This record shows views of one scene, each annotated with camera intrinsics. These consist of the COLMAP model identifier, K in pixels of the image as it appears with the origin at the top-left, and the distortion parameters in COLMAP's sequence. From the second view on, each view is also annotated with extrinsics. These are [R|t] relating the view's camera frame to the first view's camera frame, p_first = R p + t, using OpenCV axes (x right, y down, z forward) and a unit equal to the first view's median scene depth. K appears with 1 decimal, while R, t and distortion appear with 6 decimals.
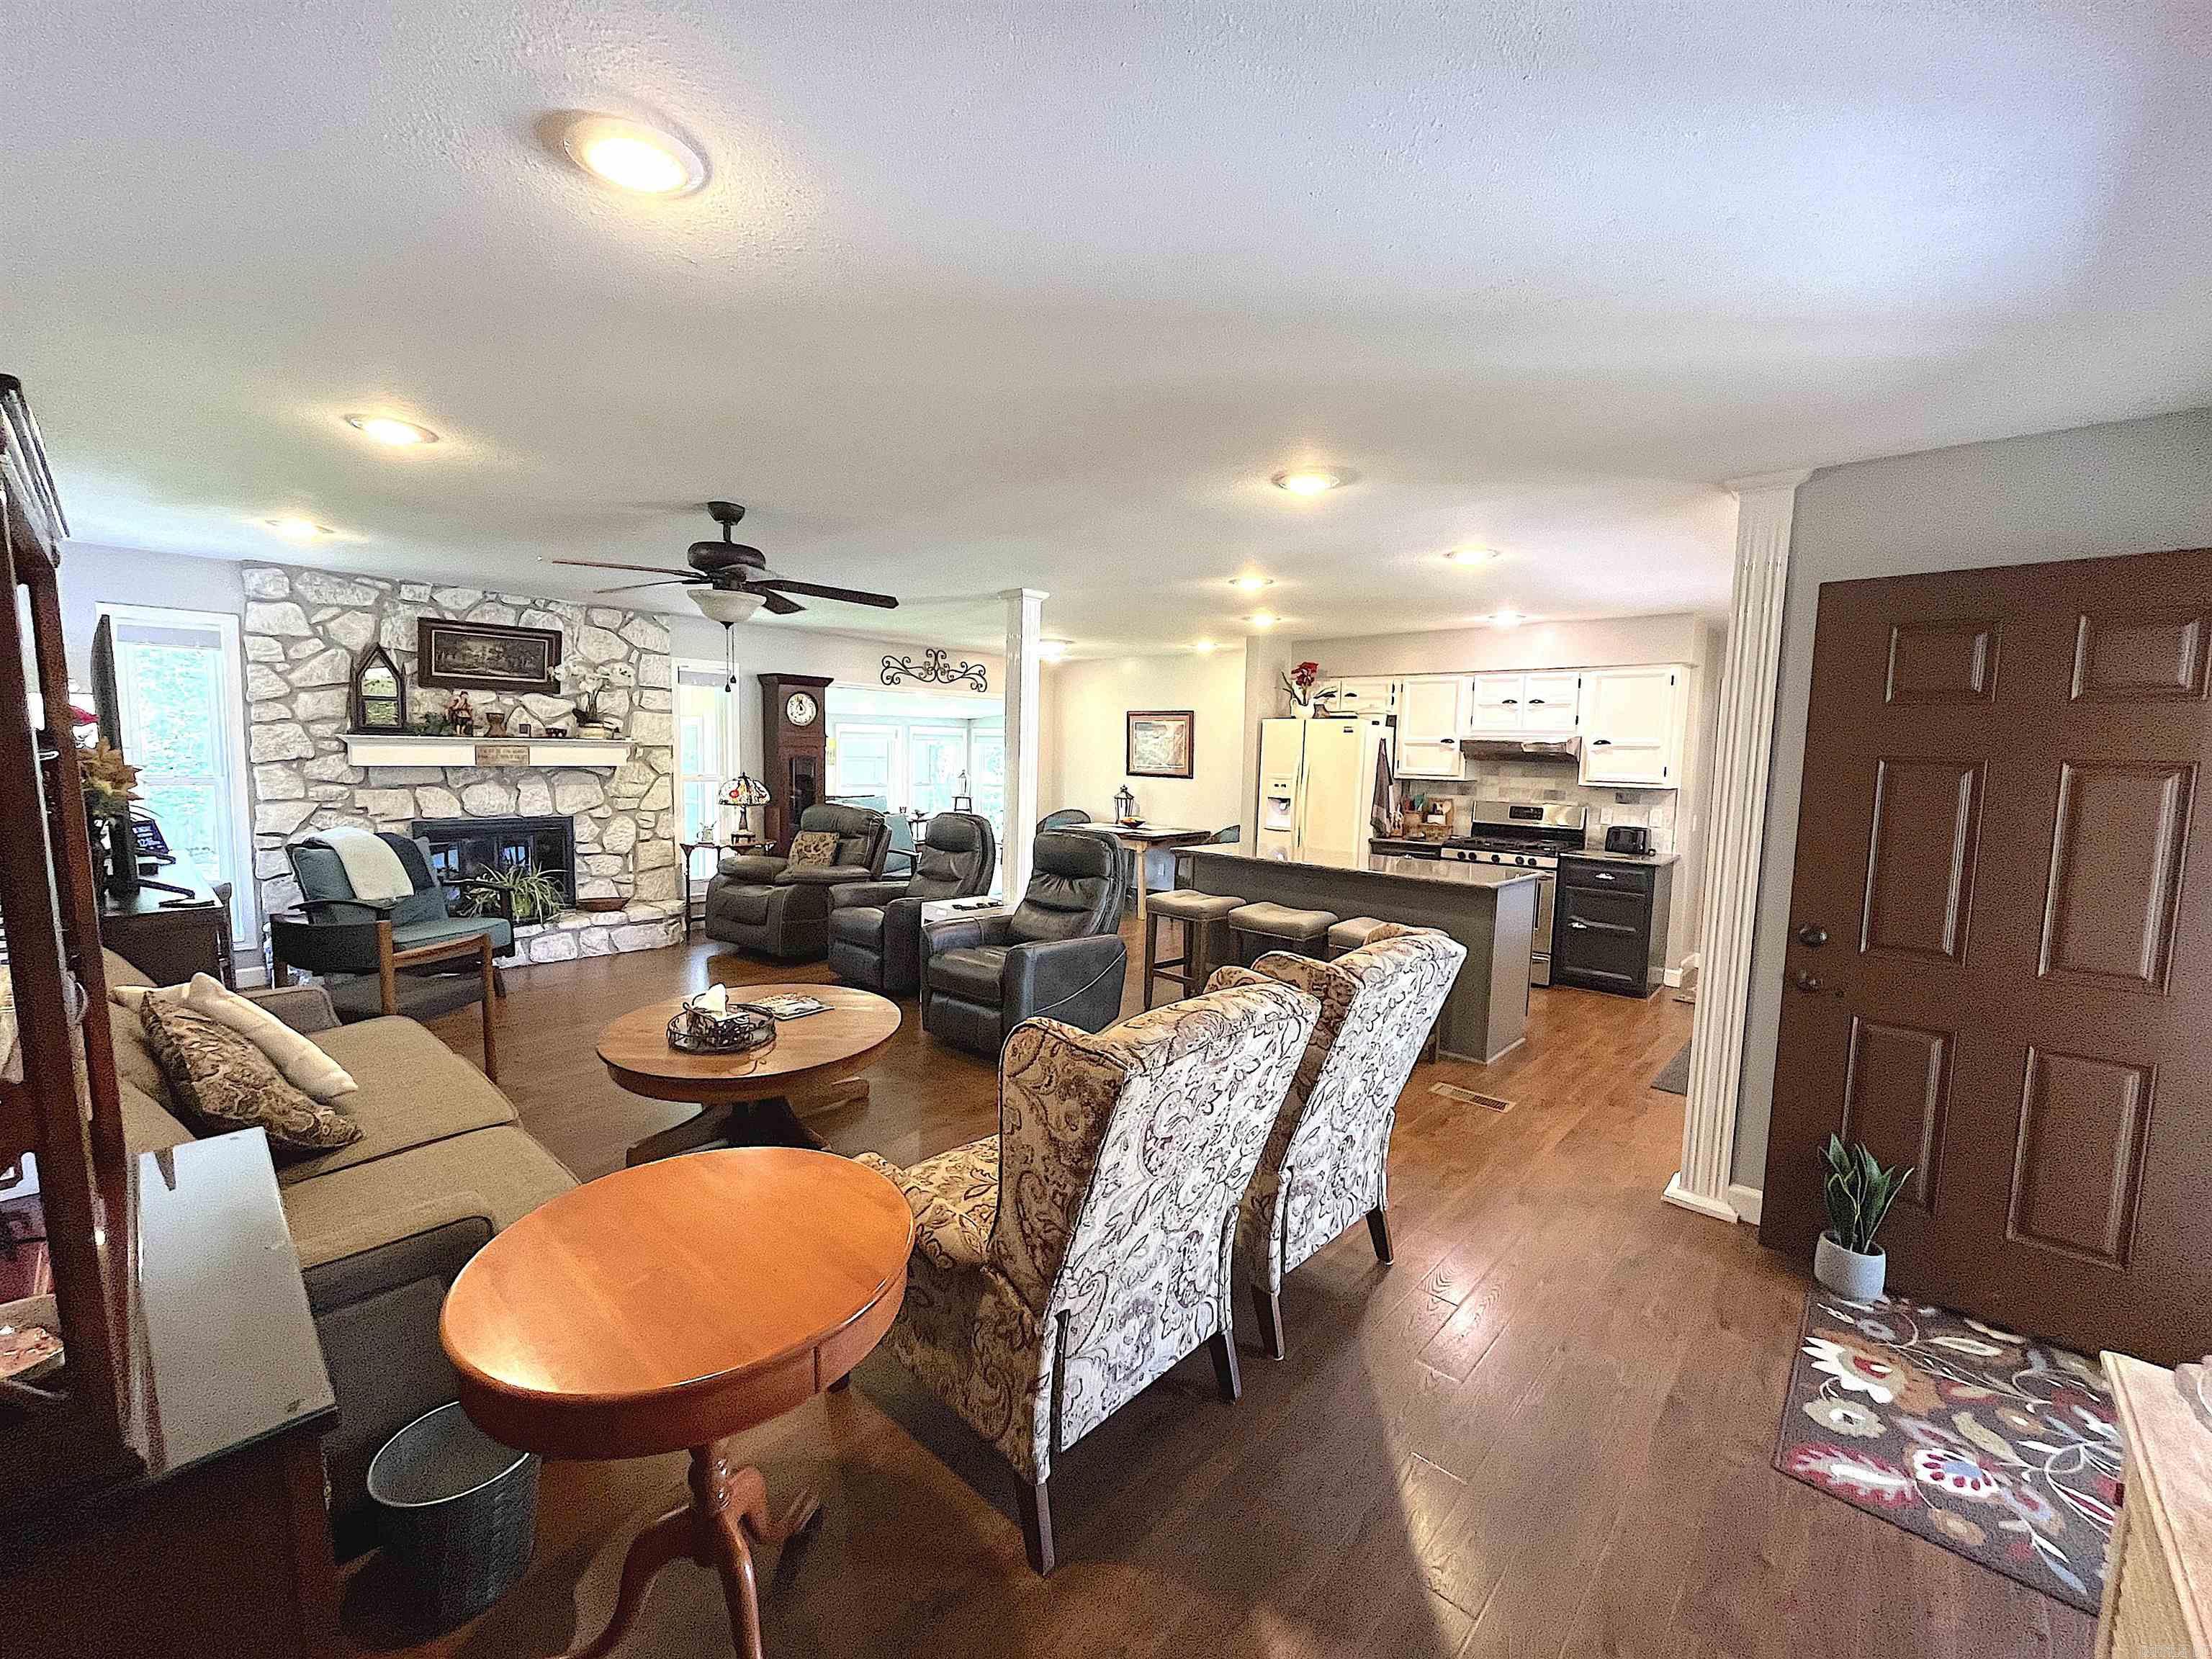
lens RADIAL K [[893.4, 0, 1096.8], [0, 893.4, 833.4], [0, 0, 1]] dist [-0.003879, -0.000376]
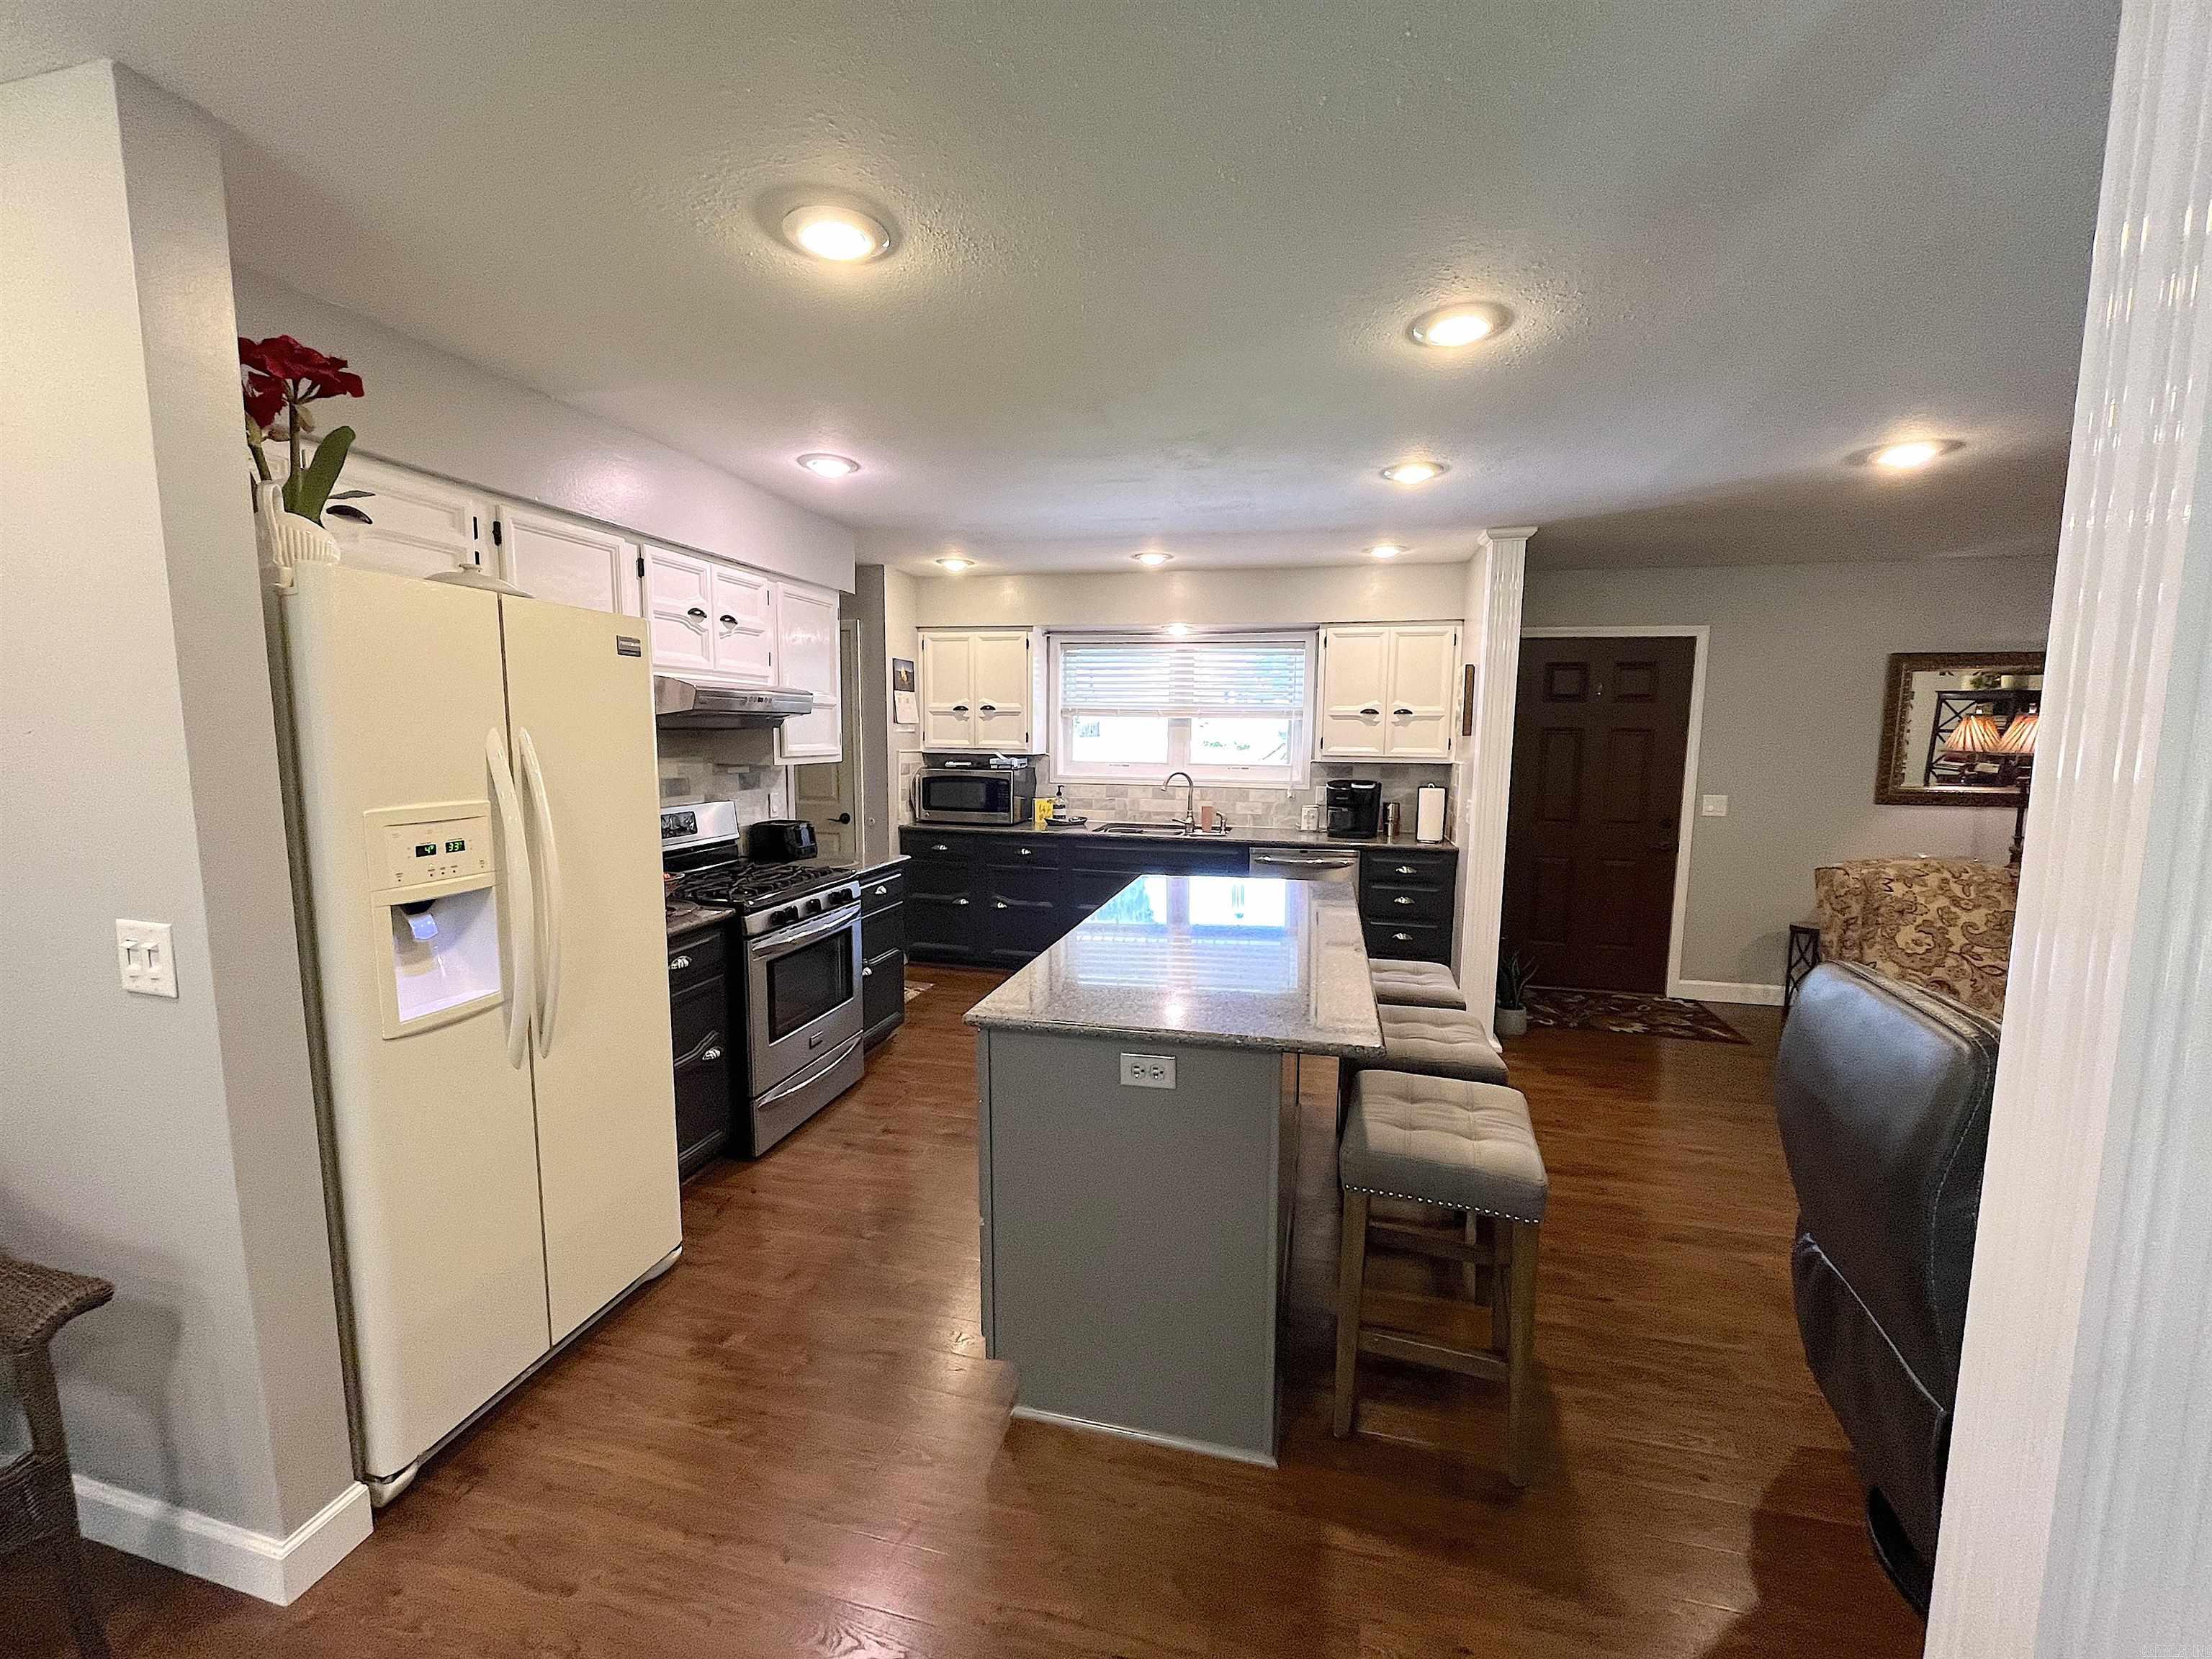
lens RADIAL K [[893.4, 0, 1093.4], [0, 893.4, 837.2], [0, 0, 1]] dist [-0.003879, -0.000376]
pose [[-0.474386, -0.131664, 0.870415, -0.107646], [0.061541, 0.981373, 0.181988, -0.098677], [-0.878163, 0.139899, -0.457447, 1.034281]]
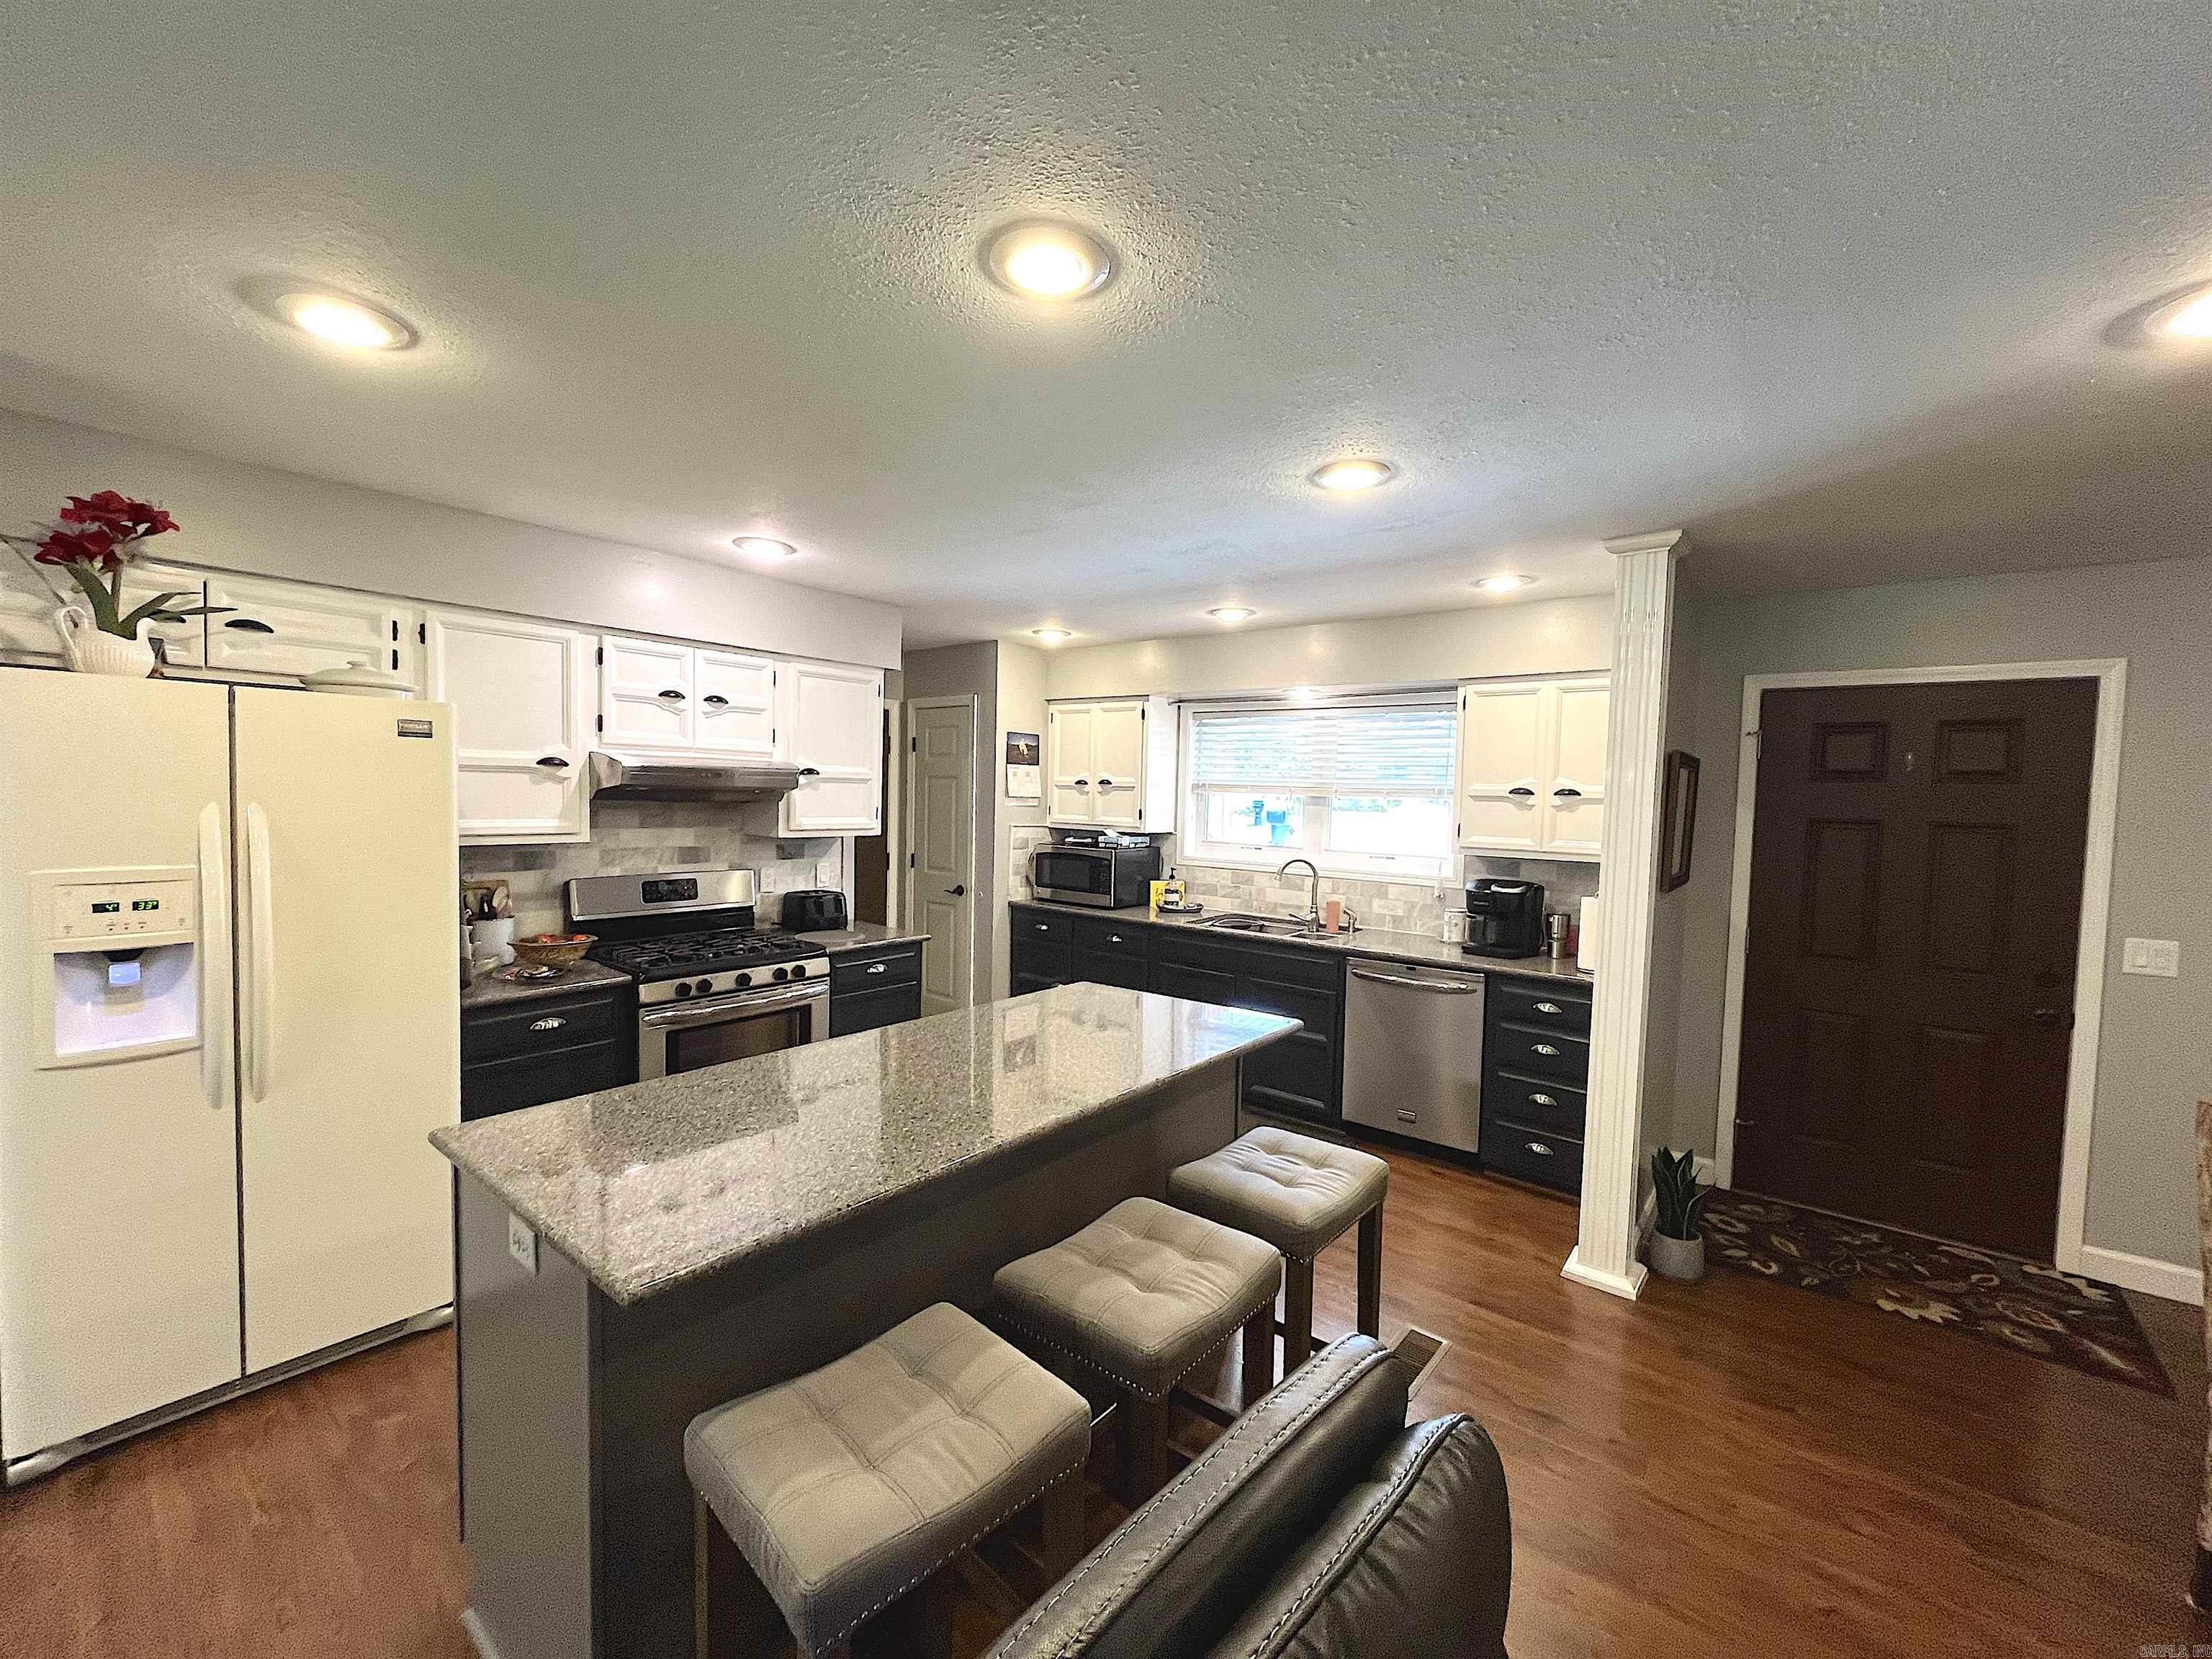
lens RADIAL K [[893.4, 0, 1095.9], [0, 893.4, 833.8], [0, 0, 1]] dist [-0.003879, -0.000376]
pose [[-0.056199, -0.069773, 0.995979, -0.105280], [0.066469, 0.995081, 0.073461, -0.083813], [-0.996205, 0.070330, -0.051285, 0.759934]]
